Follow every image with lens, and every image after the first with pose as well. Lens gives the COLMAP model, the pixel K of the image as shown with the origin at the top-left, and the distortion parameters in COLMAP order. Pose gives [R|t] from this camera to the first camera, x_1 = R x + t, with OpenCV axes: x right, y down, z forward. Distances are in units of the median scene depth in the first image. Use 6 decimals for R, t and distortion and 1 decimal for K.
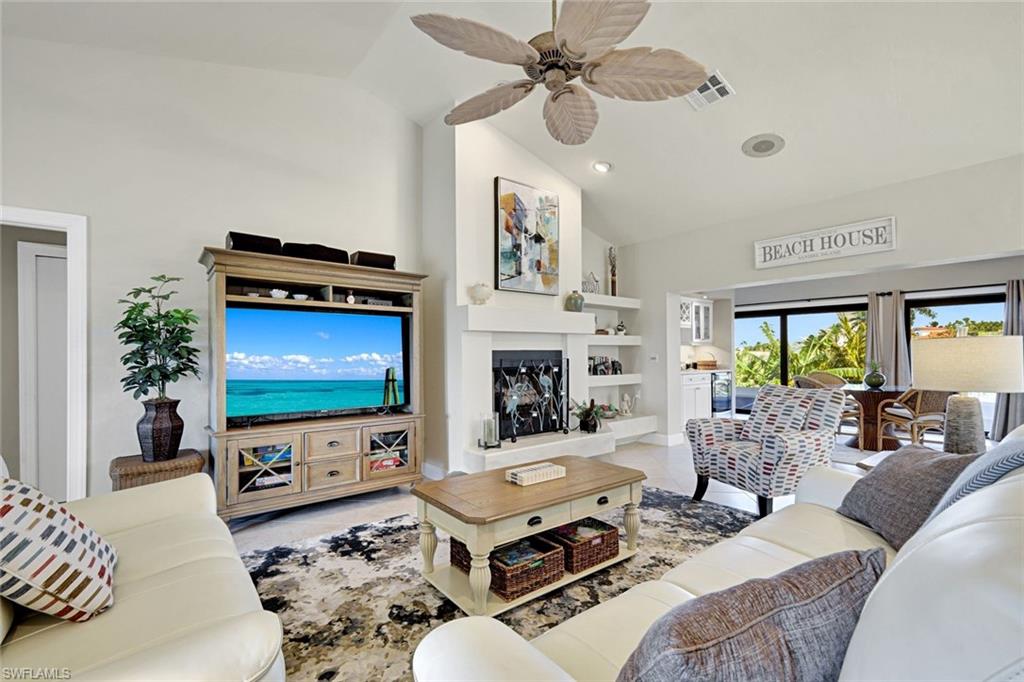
lens RADIAL K [[443.3, 0, 516.4], [0, 443.3, 354.1], [0, 0, 1]] dist [0.015072, 0.000129]
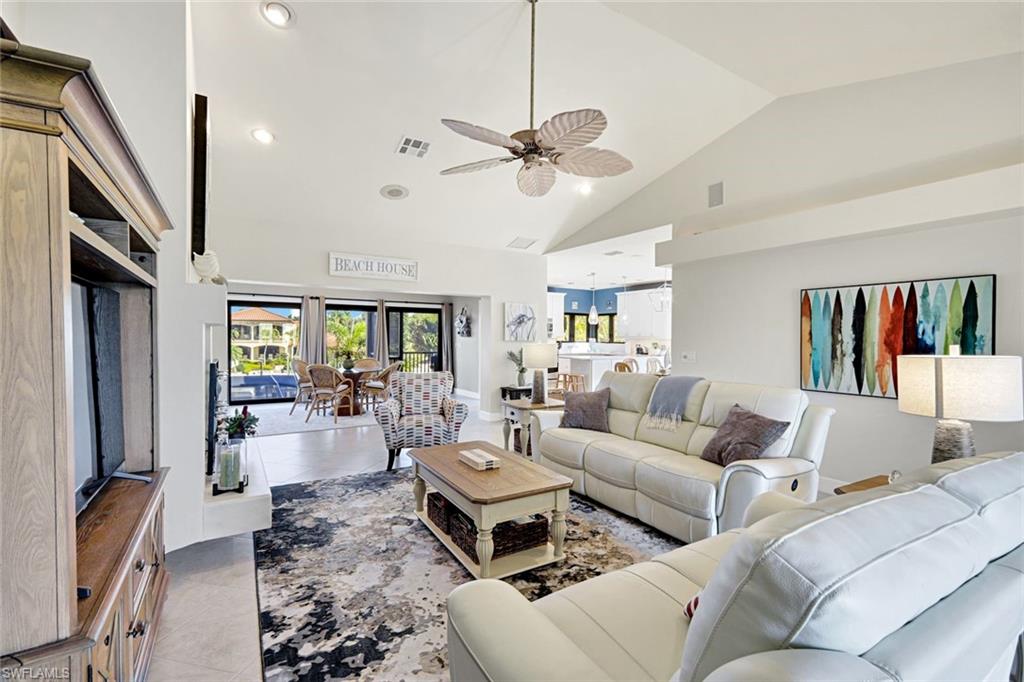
lens RADIAL K [[443.3, 0, 503.4], [0, 443.3, 339.3], [0, 0, 1]] dist [0.015072, 0.000129]
pose [[0.160512, -0.002009, 0.987032, -0.637389], [-0.004738, 0.999985, 0.002806, -0.032297], [-0.987023, -0.005127, 0.160500, 0.423039]]
